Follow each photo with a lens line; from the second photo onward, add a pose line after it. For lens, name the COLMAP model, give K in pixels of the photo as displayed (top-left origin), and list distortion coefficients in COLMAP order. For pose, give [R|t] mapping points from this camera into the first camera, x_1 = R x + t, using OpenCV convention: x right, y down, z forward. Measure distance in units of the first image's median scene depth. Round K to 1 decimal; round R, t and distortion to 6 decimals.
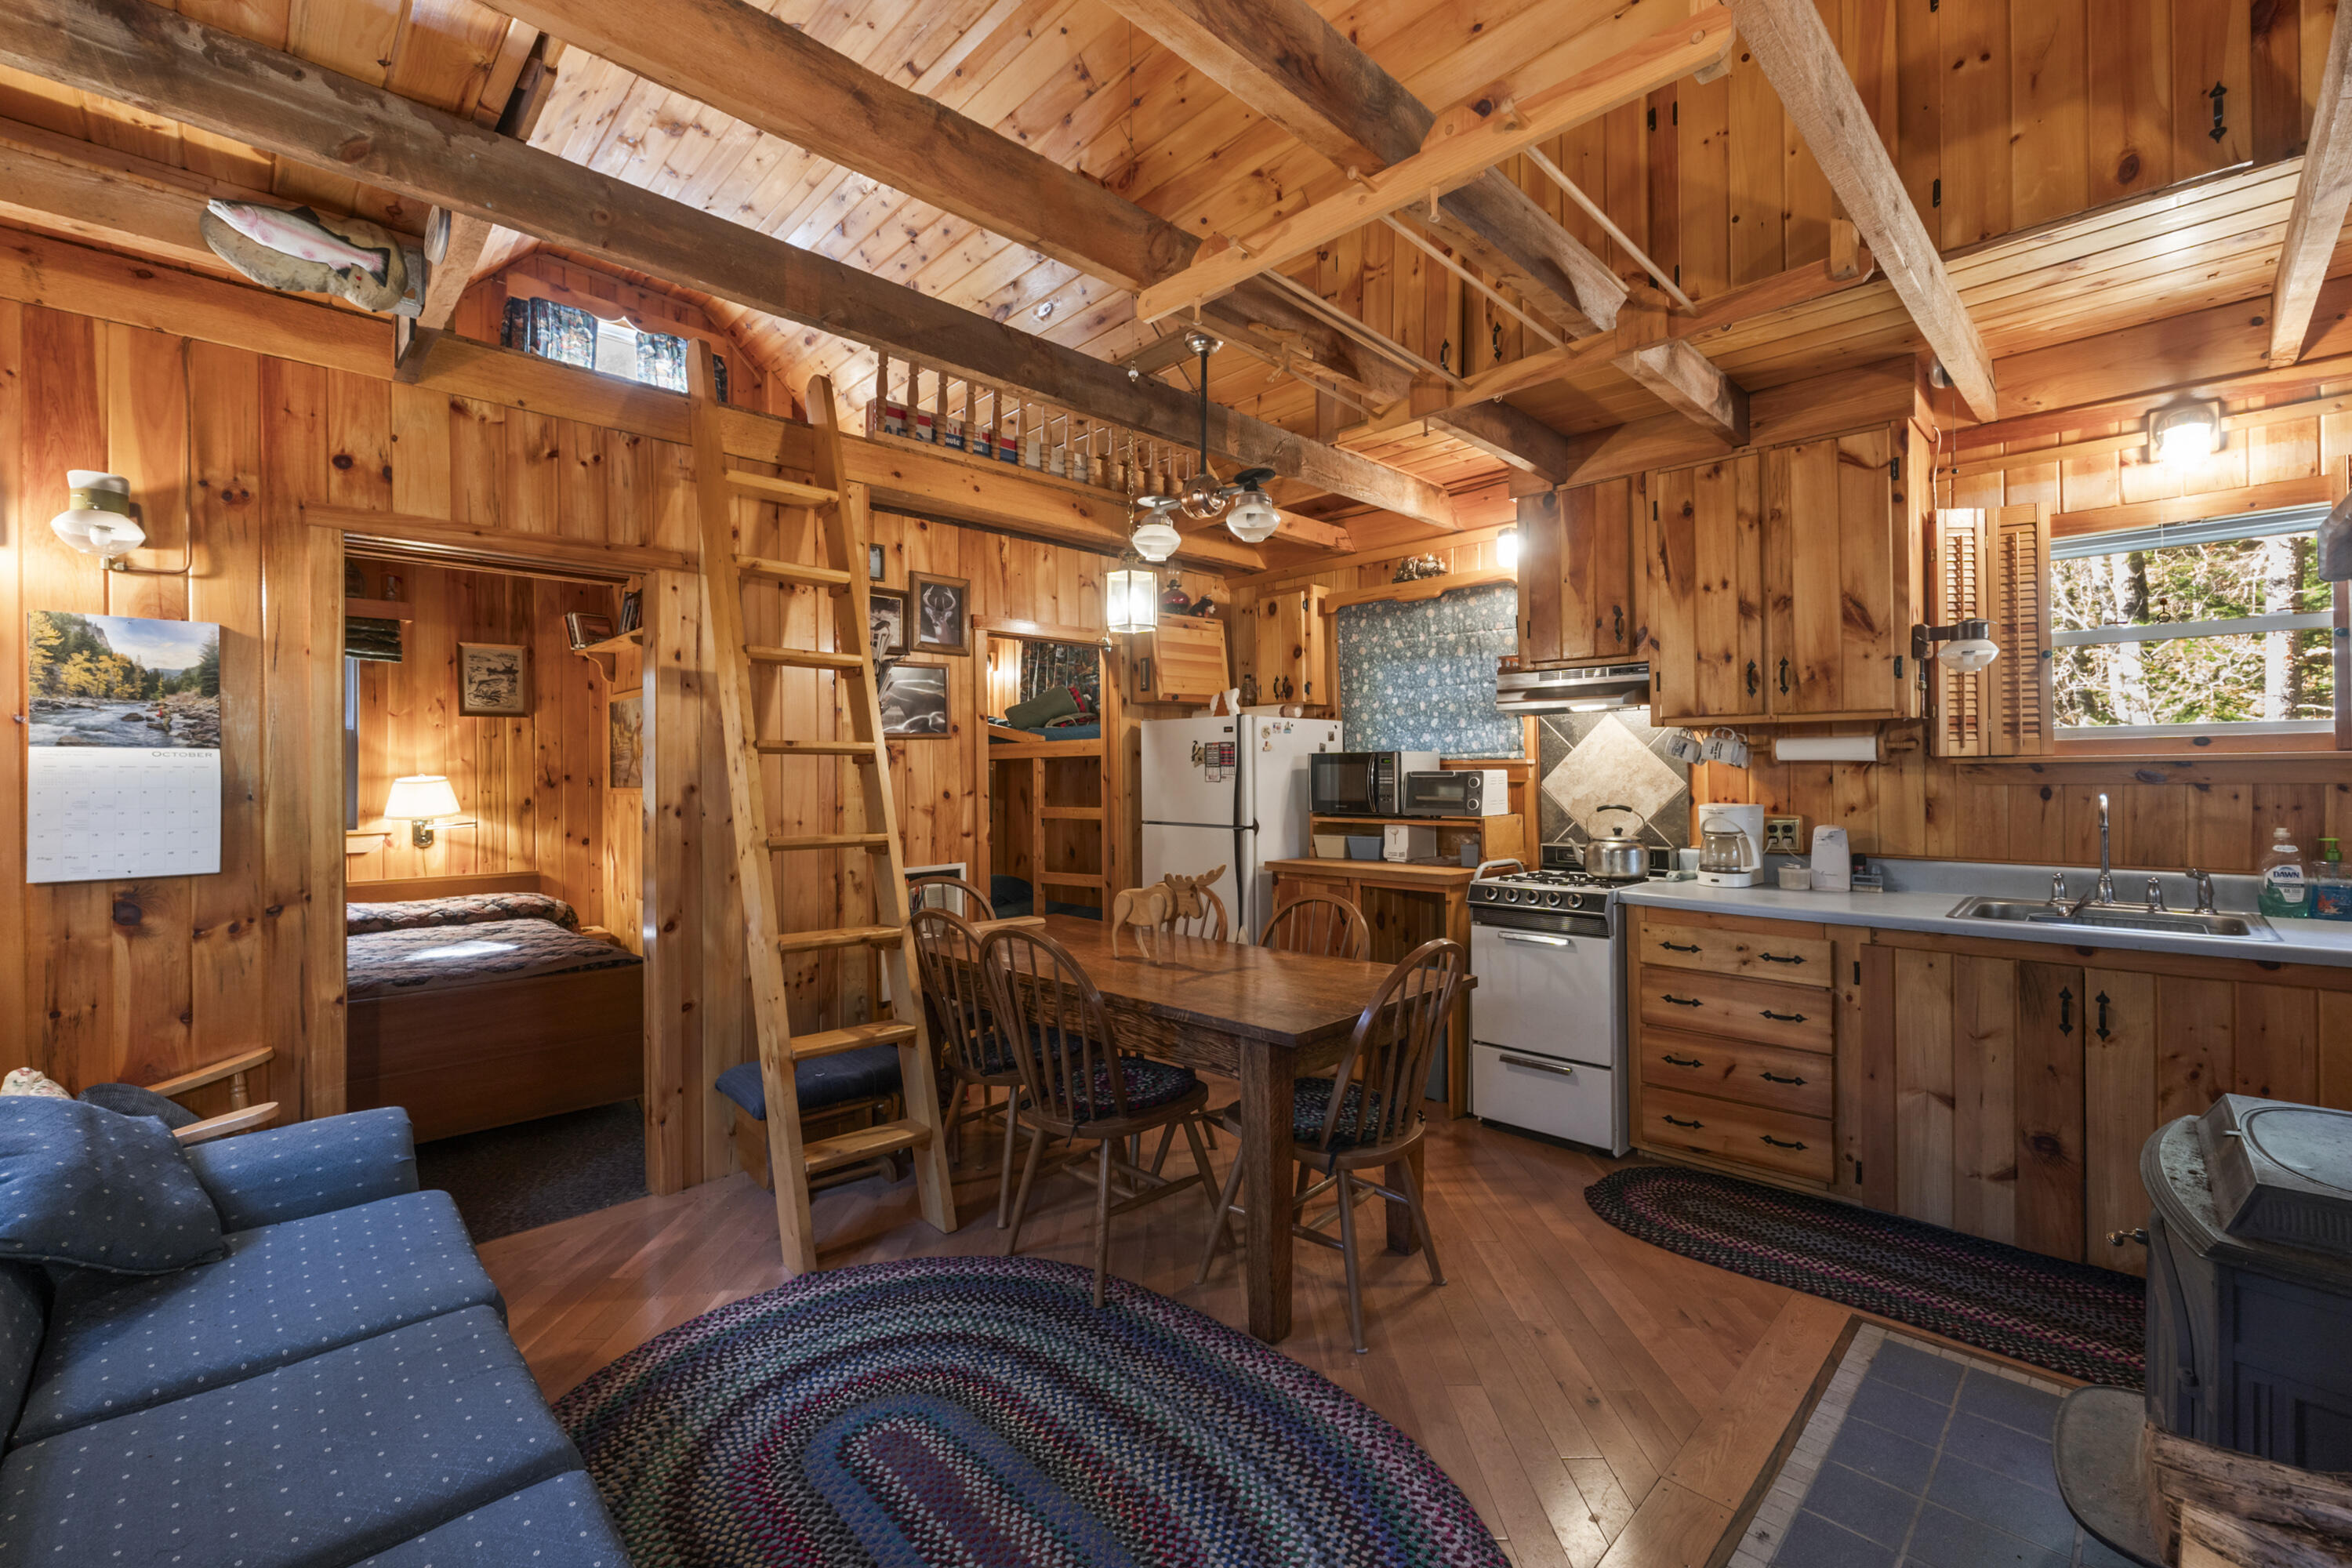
lens RADIAL K [[979.0, 0, 1175.7], [0, 979.0, 770.6], [0, 0, 1]] dist [-0.009918, 0.000724]
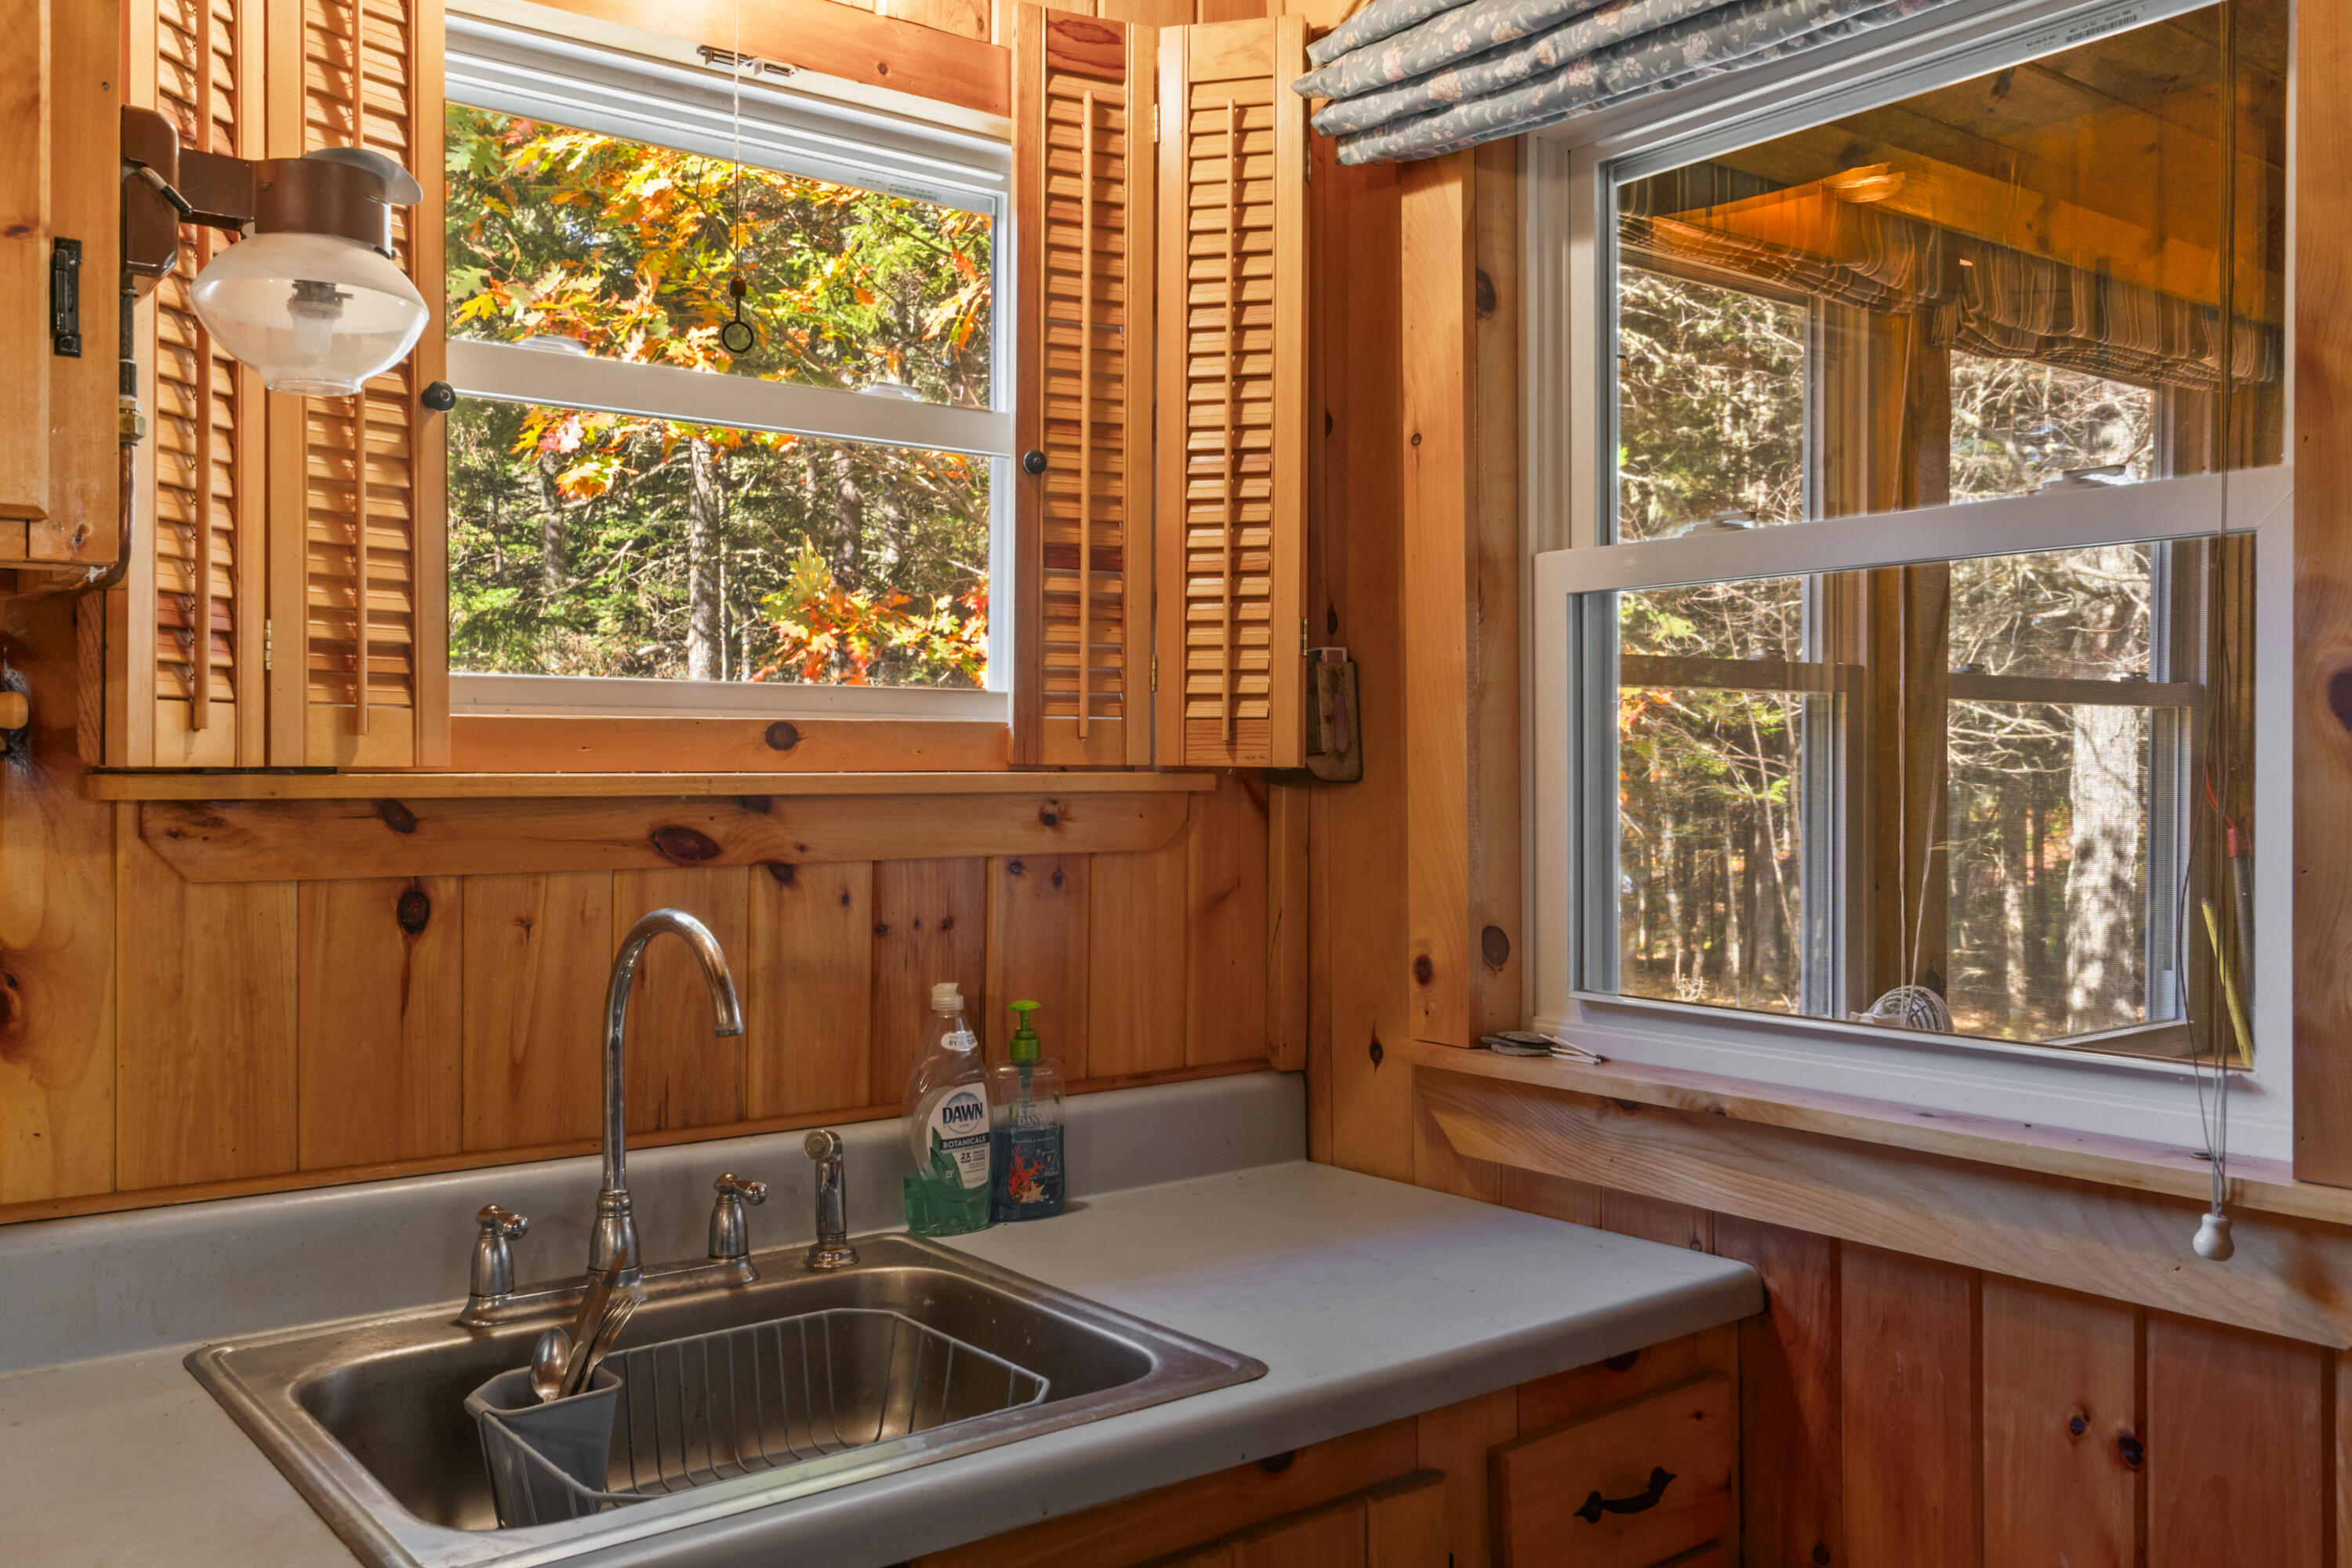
lens RADIAL K [[1940.5, 0, 1176.0], [0, 1940.5, 784.0], [0, 0, 1]] dist [0.005400, 0.005418]
pose [[0.128244, 0.008541, 0.991706, 0.389339], [-0.000819, 0.999963, -0.008507, -0.007541], [-0.991742, 0.000279, 0.128247, 0.732068]]
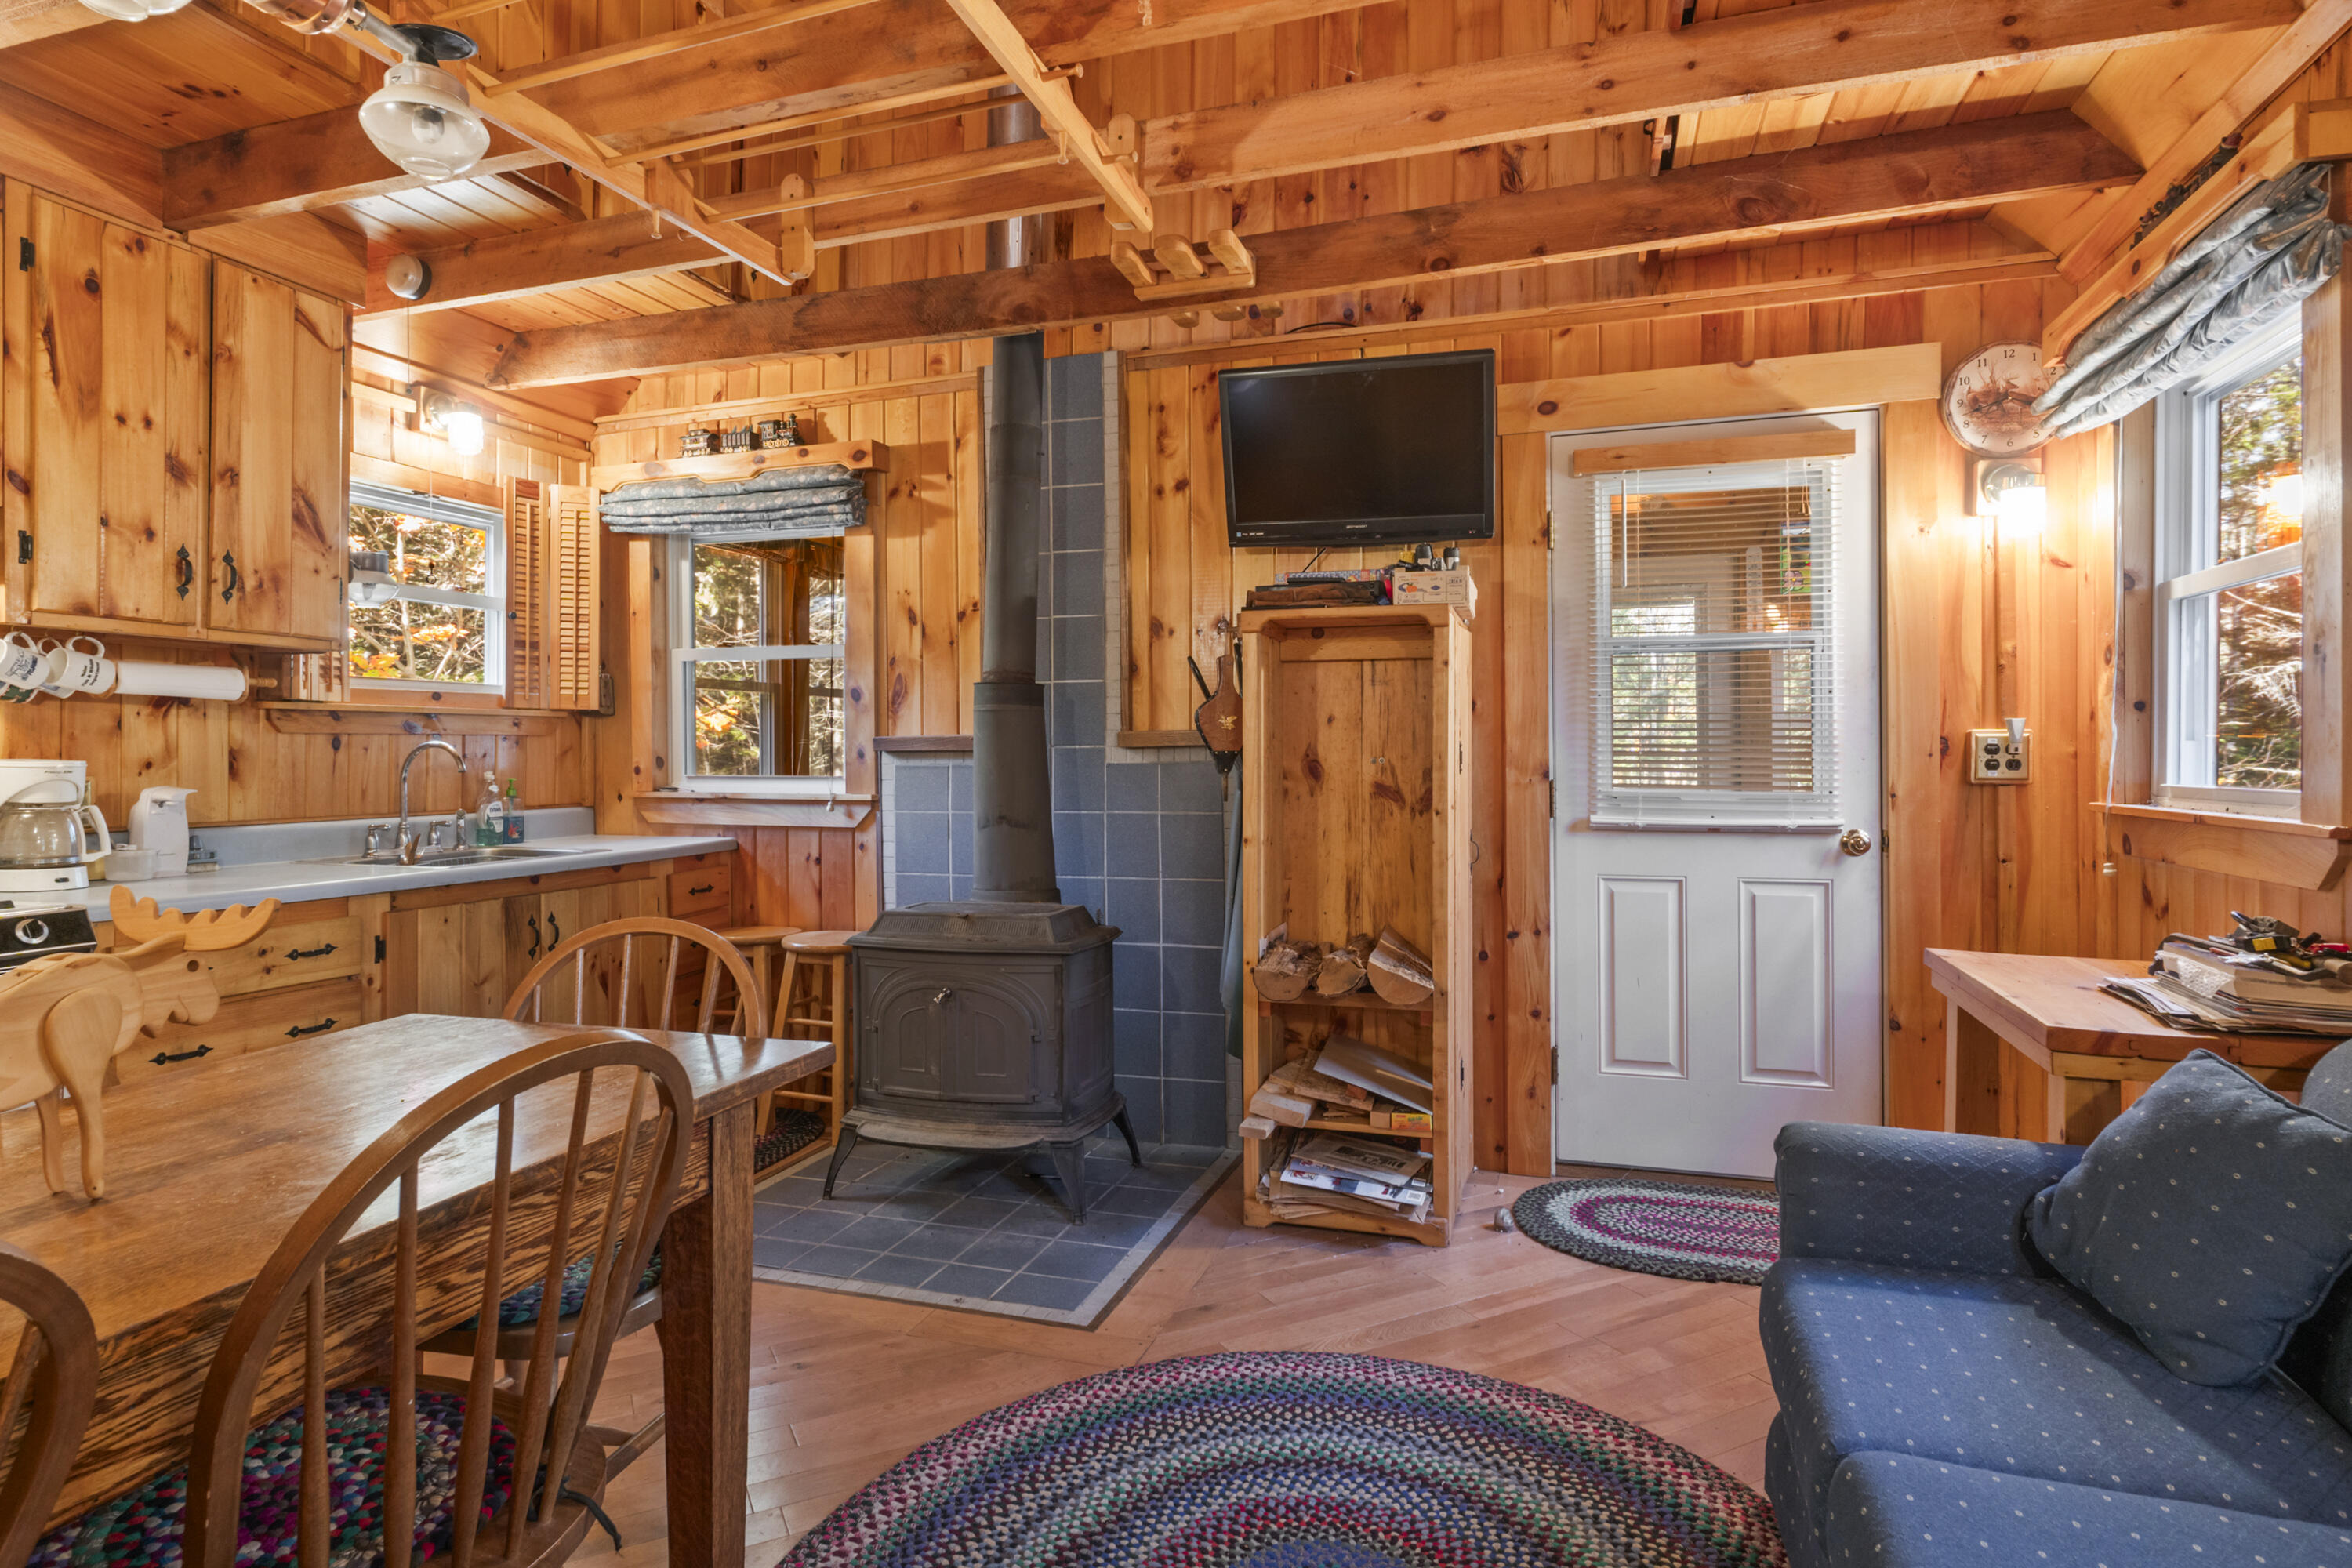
lens RADIAL K [[1258.7, 0, 1168.7], [0, 1258.7, 755.9], [0, 0, 1]] dist [-0.002758, -0.001862]
pose [[-0.452049, 0.010528, 0.891931, -0.561183], [0.008493, 0.999936, -0.007498, 0.052433], [-0.891953, 0.004186, -0.452110, 0.848097]]
